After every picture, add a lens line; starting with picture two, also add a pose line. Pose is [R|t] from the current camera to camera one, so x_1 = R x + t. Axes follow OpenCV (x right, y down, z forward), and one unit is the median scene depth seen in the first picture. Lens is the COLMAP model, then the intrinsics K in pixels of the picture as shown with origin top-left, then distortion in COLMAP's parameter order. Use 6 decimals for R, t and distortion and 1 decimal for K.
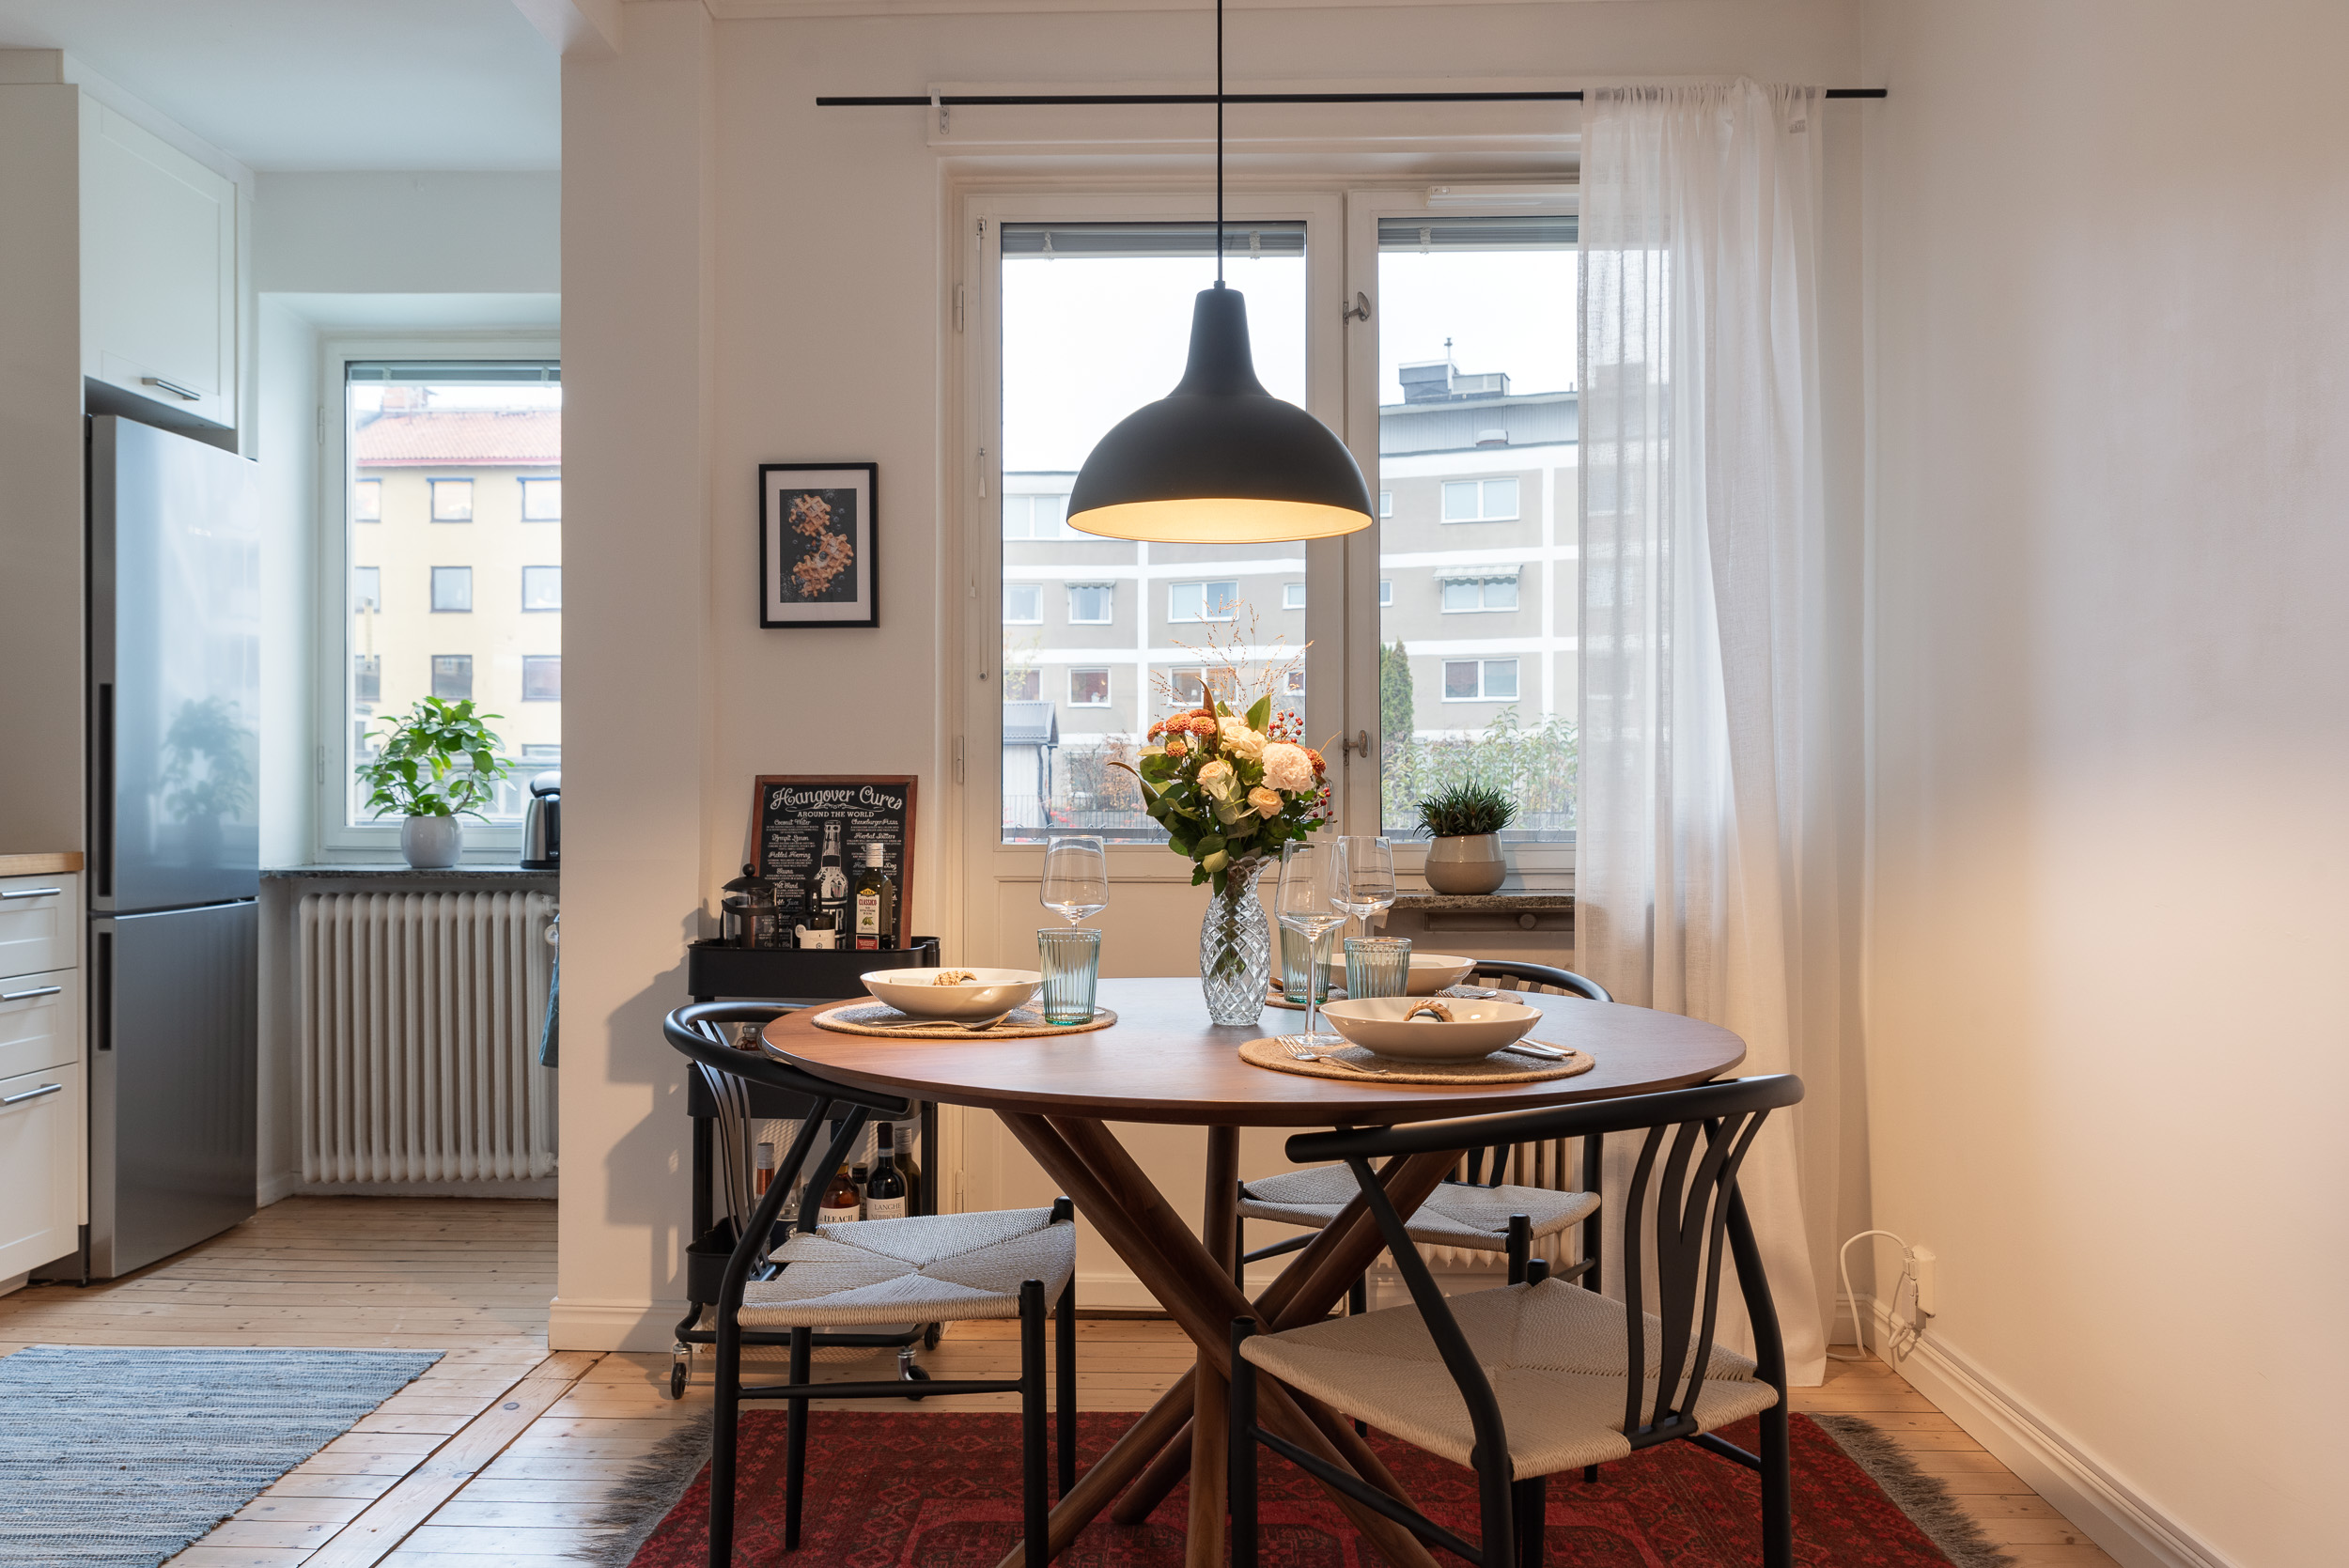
lens RADIAL K [[1814.4, 0, 1170.5], [0, 1814.4, 790.8], [0, 0, 1]] dist [-0.001651, -0.000032]
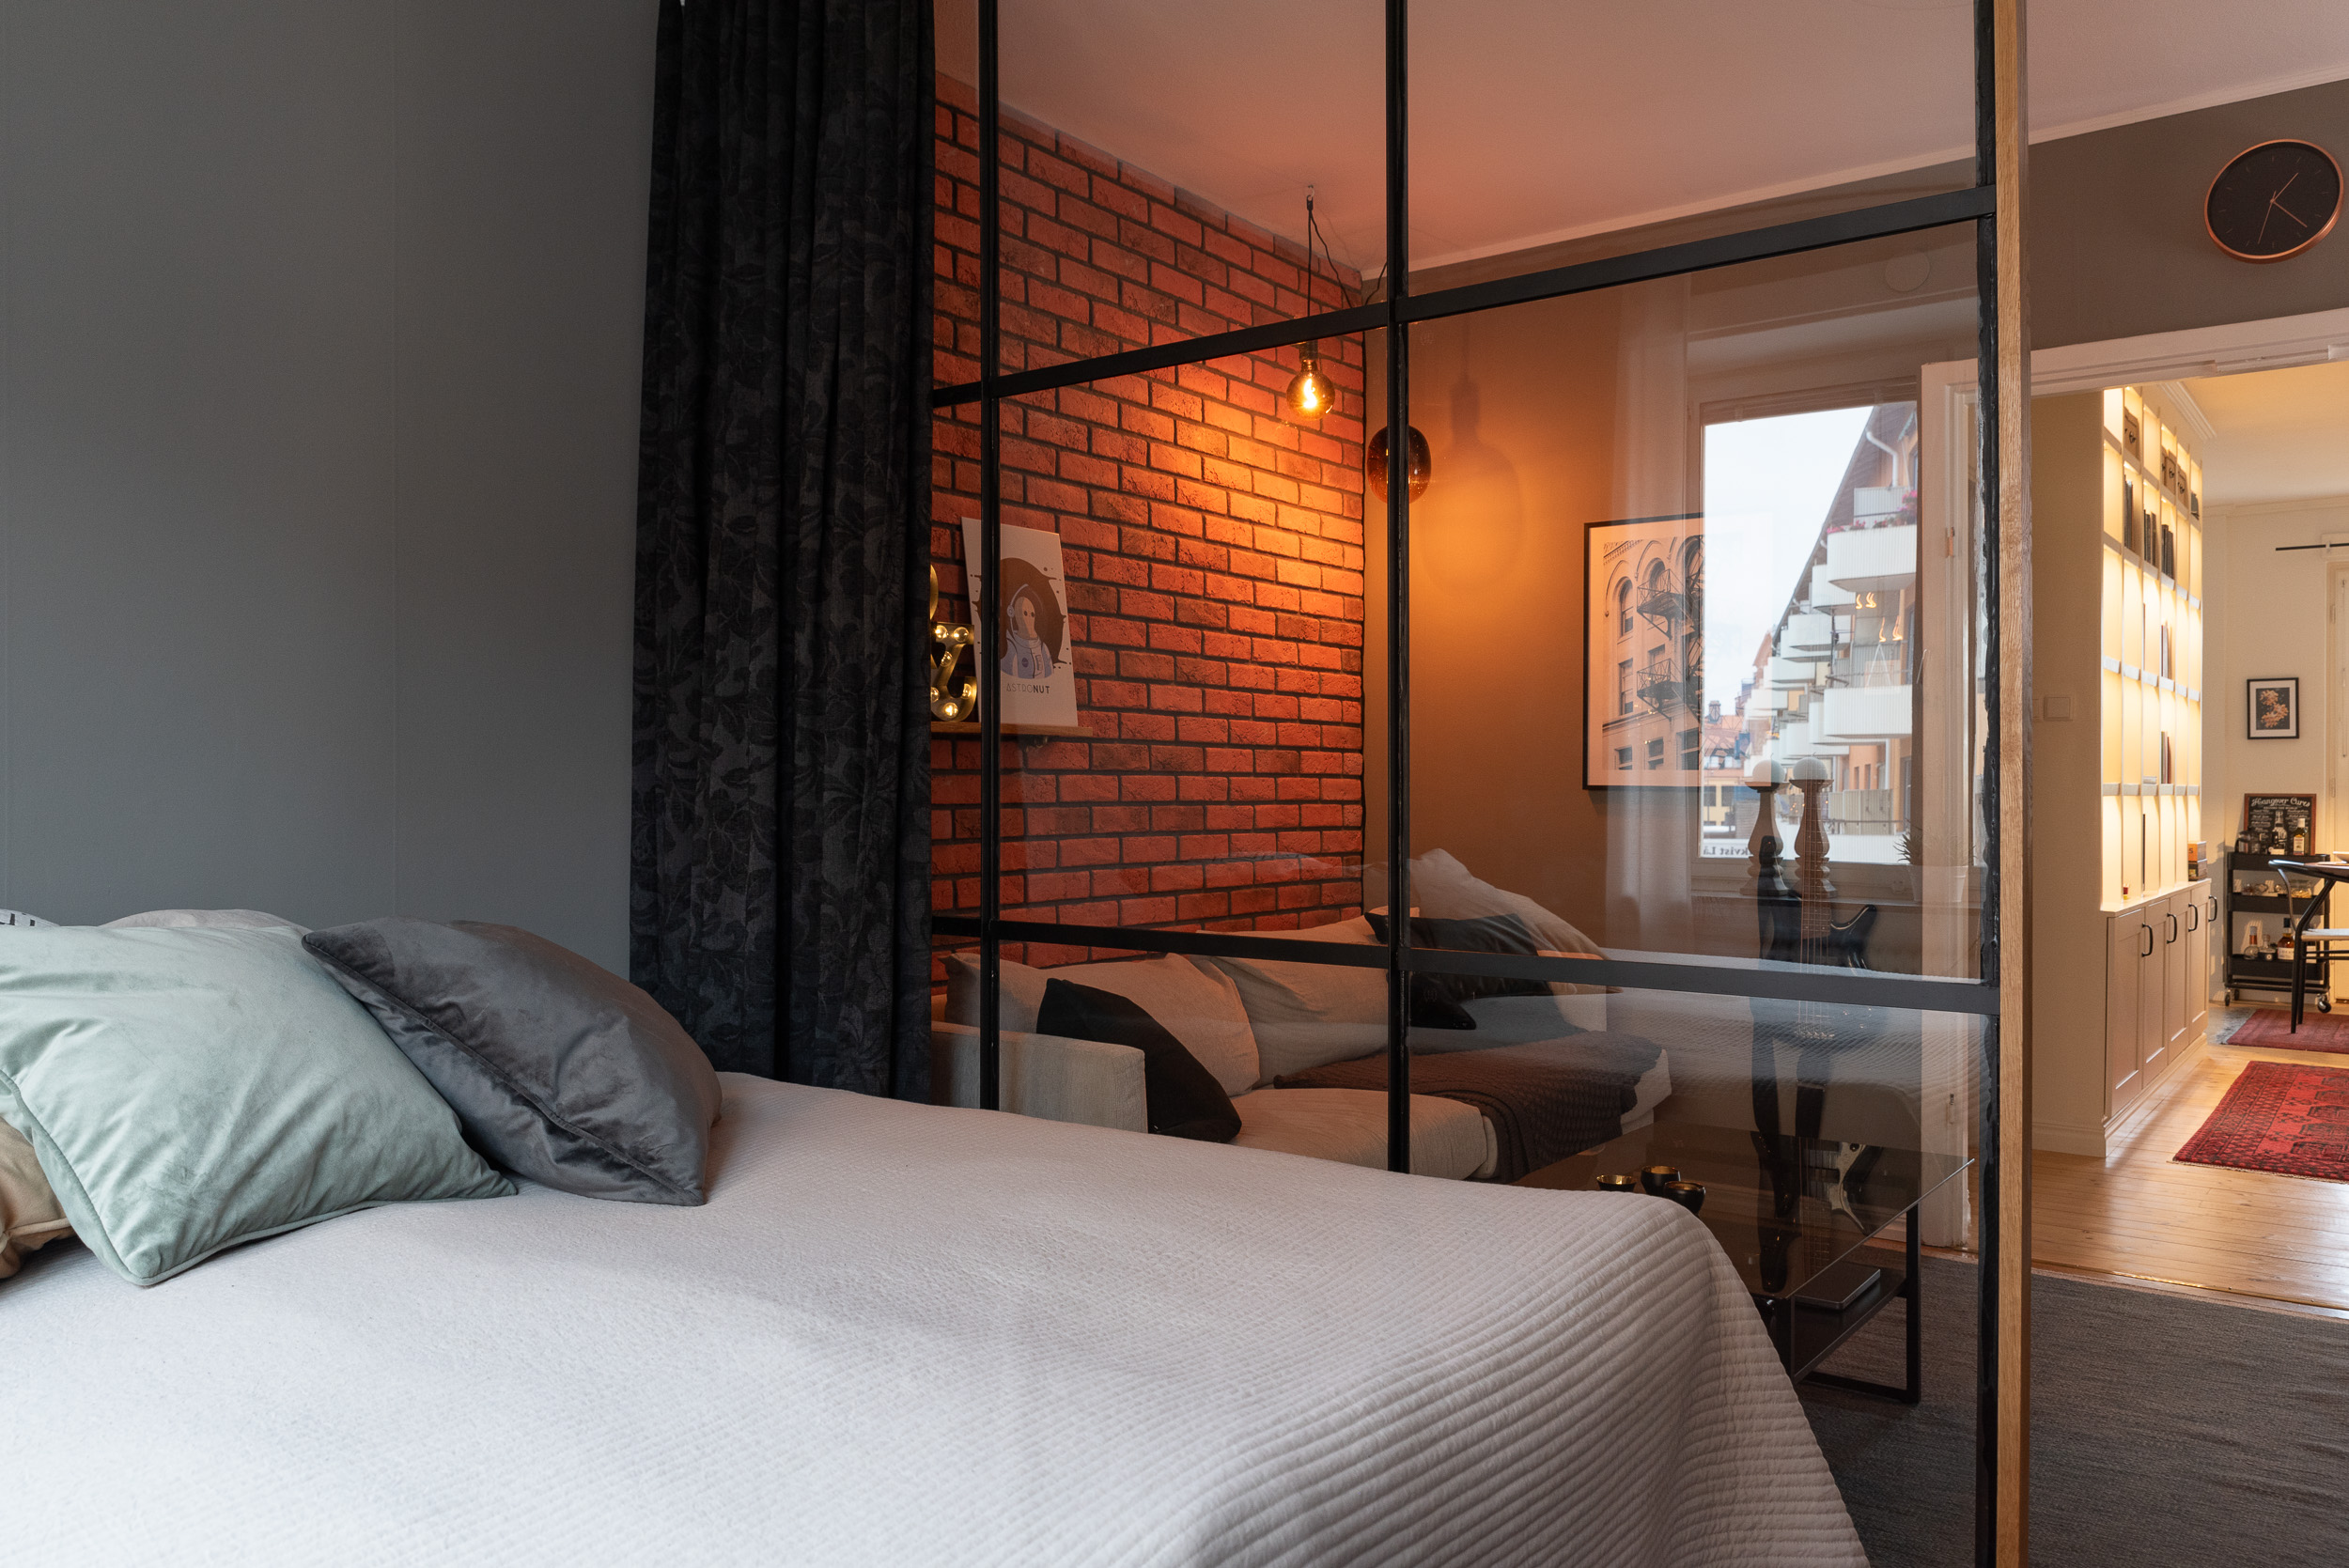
lens RADIAL K [[1696.6, 0, 1182.6], [0, 1696.6, 777.4], [0, 0, 1]] dist [-0.003432, 0.002934]
pose [[0.813455, 0.000364, -0.581627, -0.046080], [-0.003560, 0.999984, -0.004353, -0.015762], [0.581617, 0.005612, 0.813444, -2.003637]]
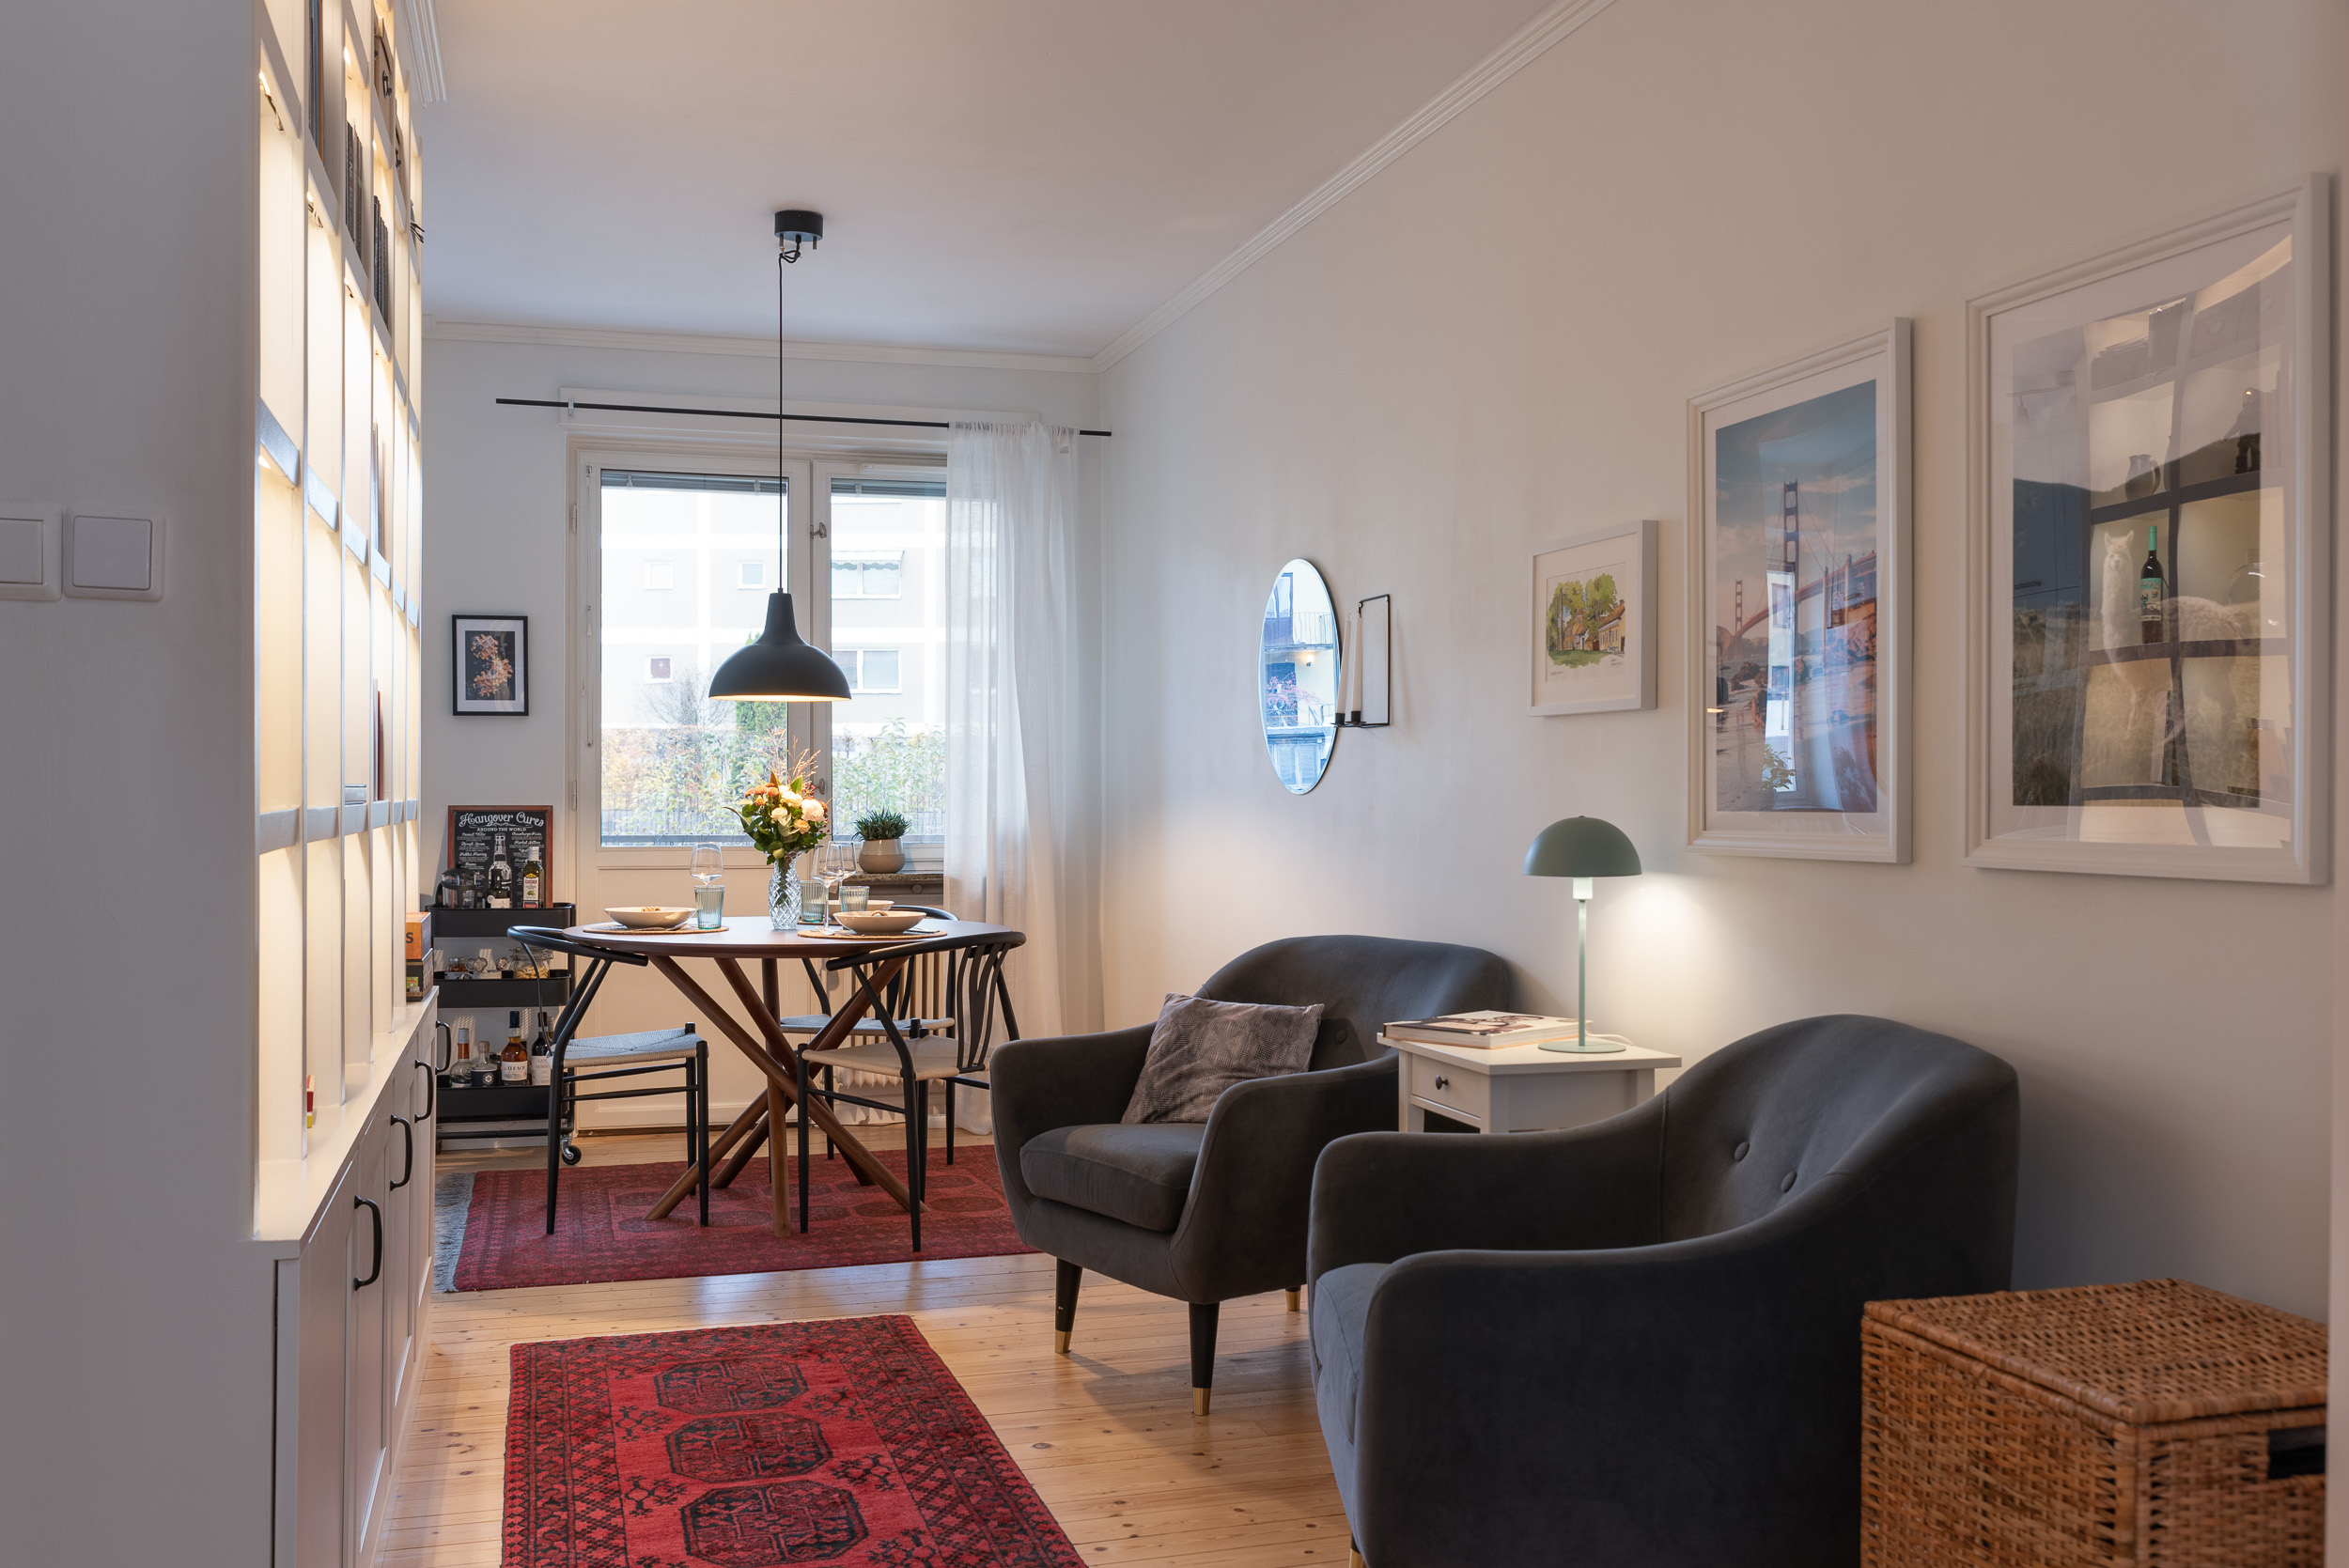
lens RADIAL K [[2030.7, 0, 1167.9], [0, 2030.7, 795.3], [0, 0, 1]] dist [-0.006159, -0.004106]
pose [[0.948745, 0.000265, 0.316043, -0.192702], [-0.001903, 0.999986, 0.004872, -0.027937], [-0.316038, -0.005224, 0.948732, -0.933559]]
